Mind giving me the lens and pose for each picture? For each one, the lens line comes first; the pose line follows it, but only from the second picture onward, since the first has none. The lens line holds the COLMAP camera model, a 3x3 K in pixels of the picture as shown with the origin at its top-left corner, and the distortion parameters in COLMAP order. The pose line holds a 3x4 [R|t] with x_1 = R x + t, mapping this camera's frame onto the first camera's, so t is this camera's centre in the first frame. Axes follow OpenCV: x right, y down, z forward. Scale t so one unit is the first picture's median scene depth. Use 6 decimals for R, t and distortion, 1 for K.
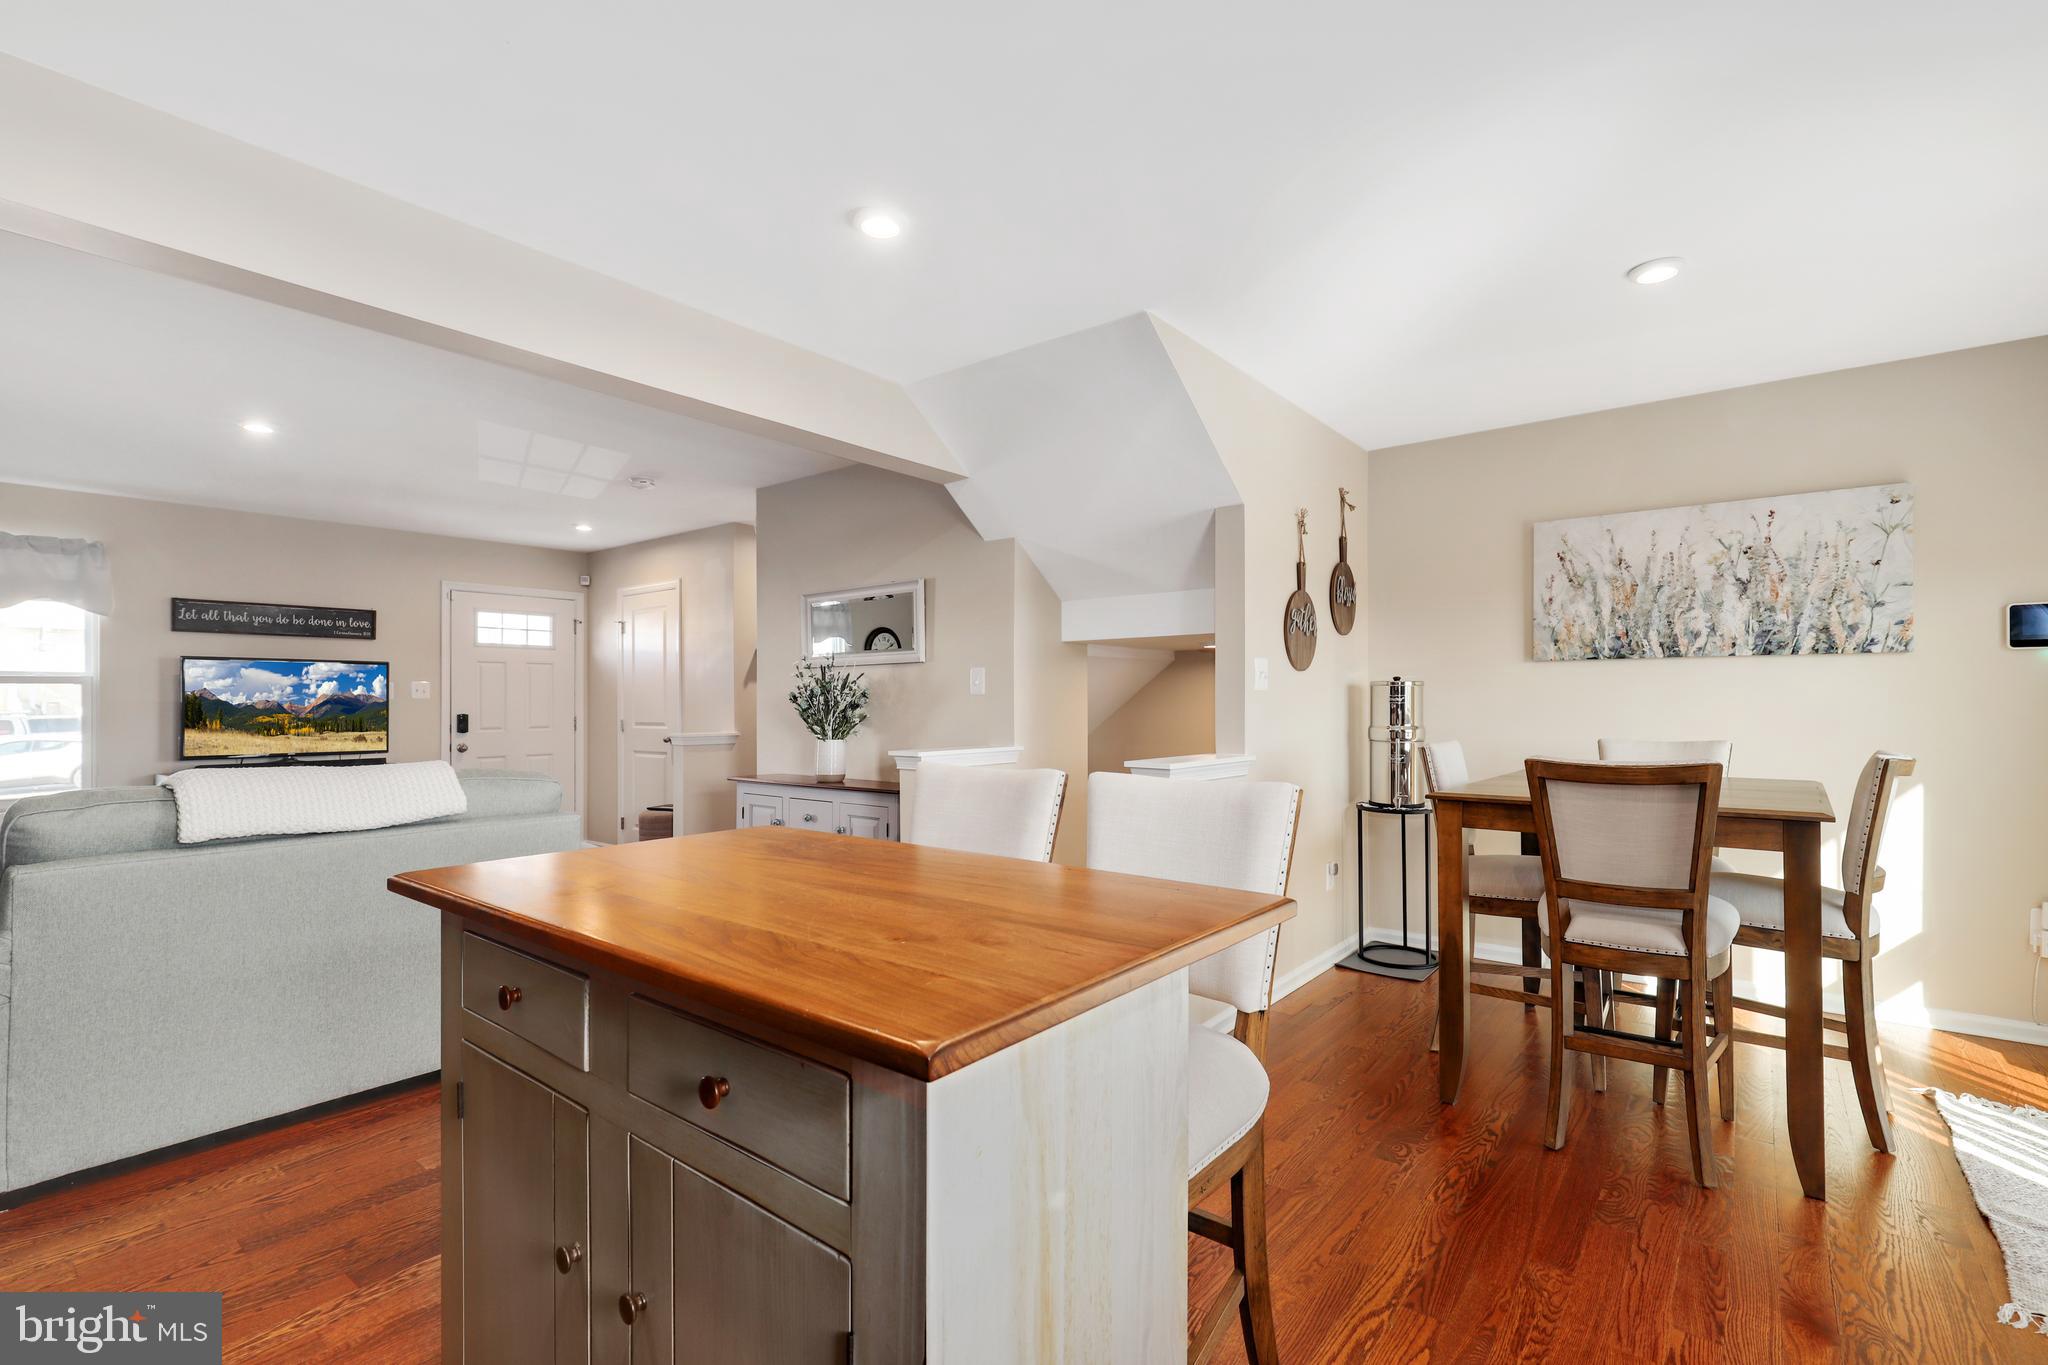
lens RADIAL K [[926.3, 0, 1065.1], [0, 926.3, 684.0], [0, 0, 1]] dist [0.000731, -0.000478]
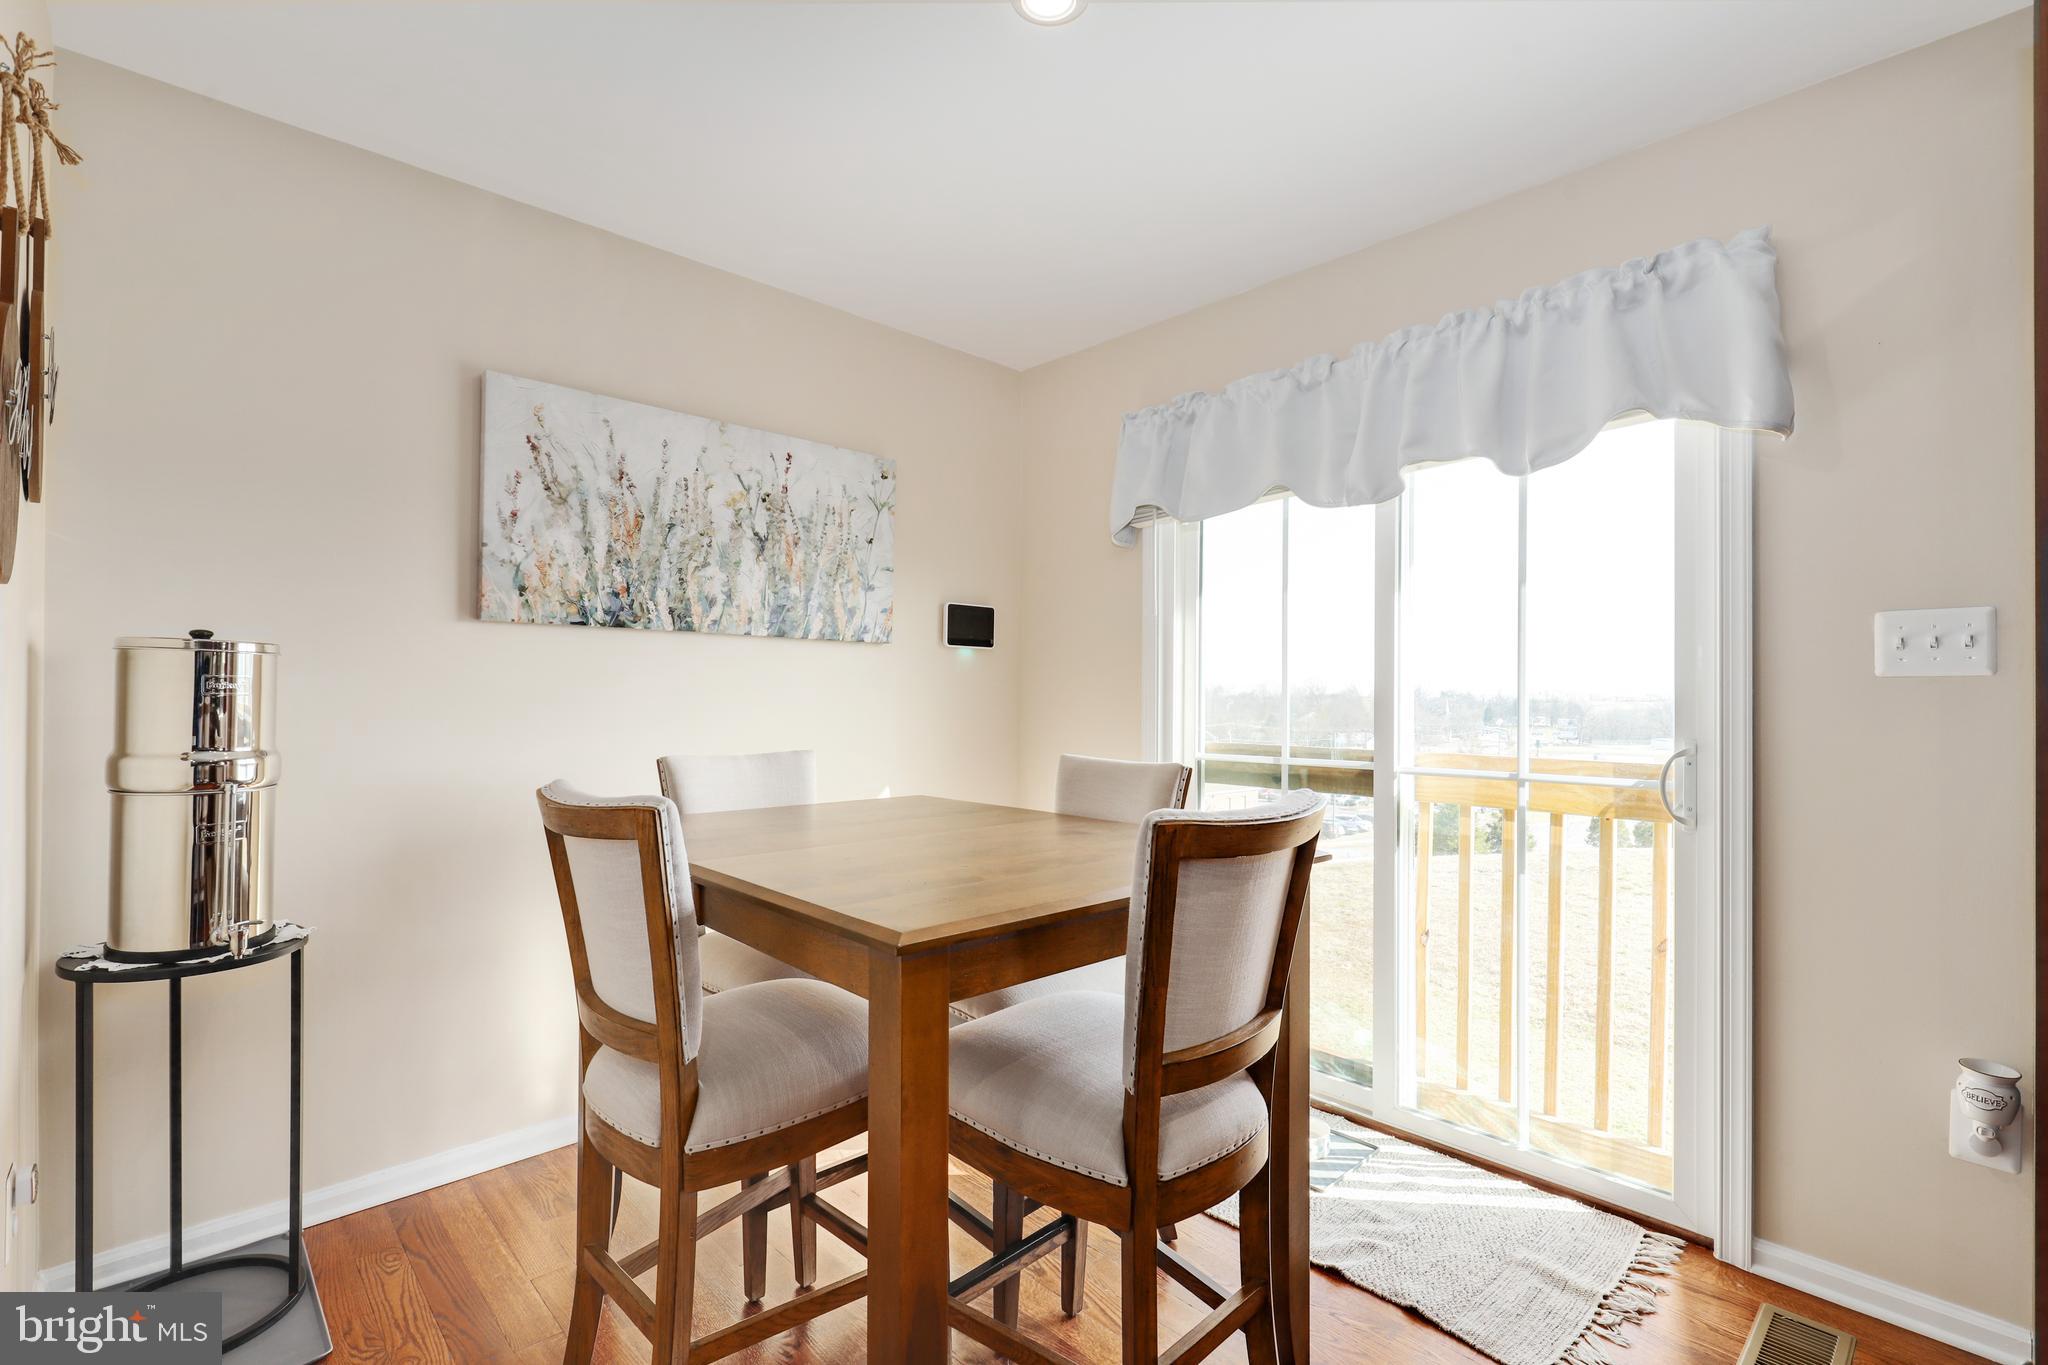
lens RADIAL K [[926.3, 0, 997.2], [0, 926.3, 695.2], [0, 0, 1]] dist [0.000731, -0.000478]
pose [[0.189379, 0.008909, 0.981864, 0.023622], [-0.024874, 0.999681, -0.004273, 0.014327], [-0.981589, -0.023614, 0.189540, 0.586081]]
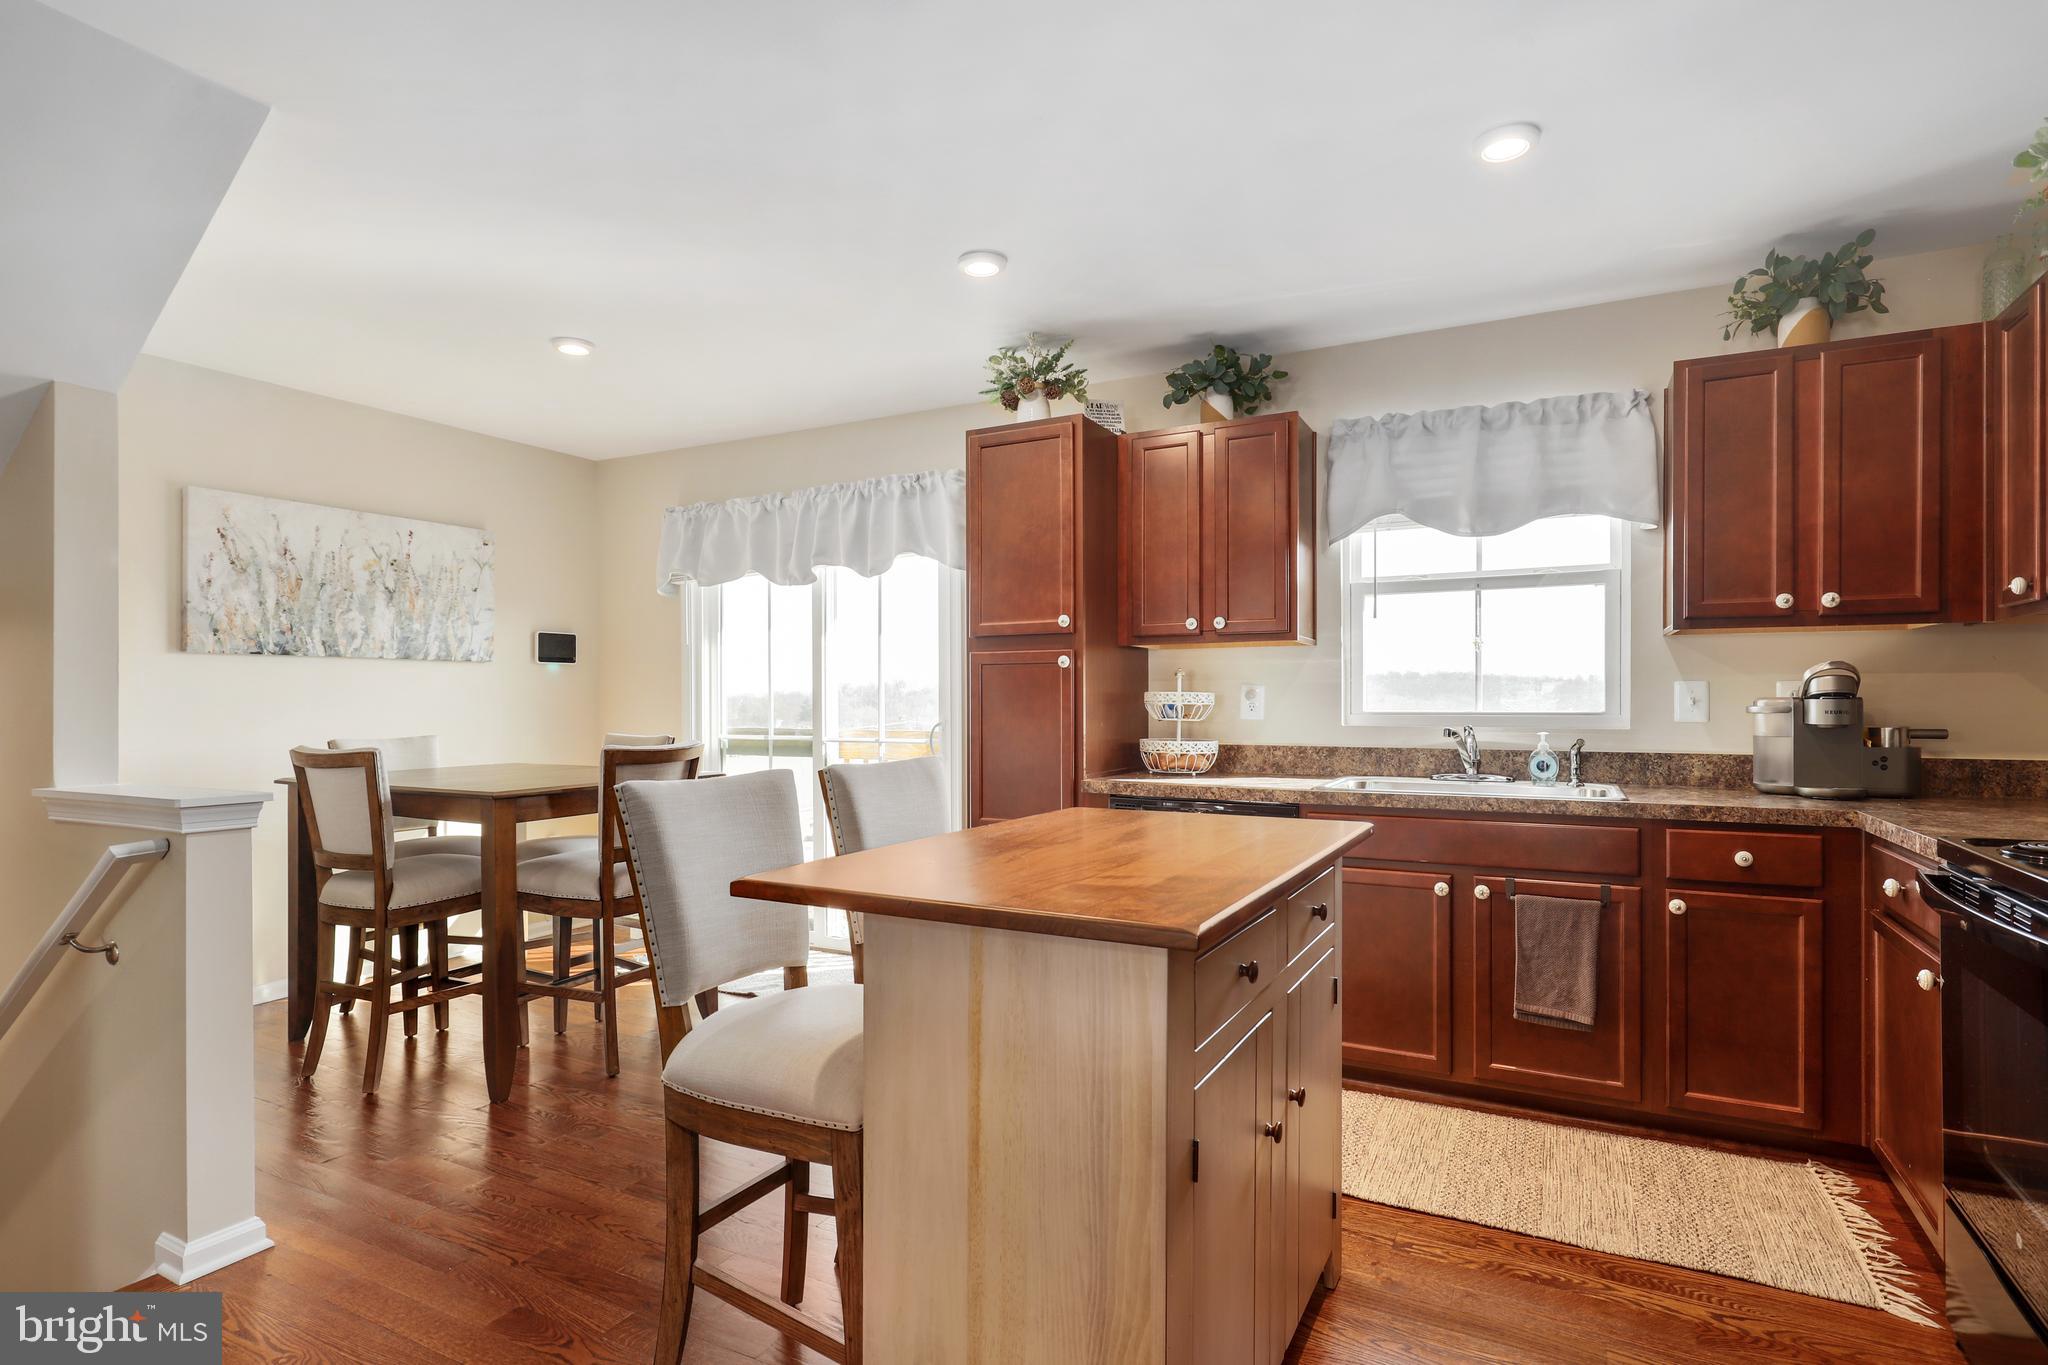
lens RADIAL K [[1023.2, 0, 1025.1], [0, 1023.2, 702.6], [0, 0, 1]] dist [-0.006074, -0.001878]
pose [[-0.167851, -0.001212, 0.985812, -0.508384], [-0.013475, 0.999909, -0.001065, 0.010836], [-0.985720, -0.013463, -0.167852, 0.409370]]
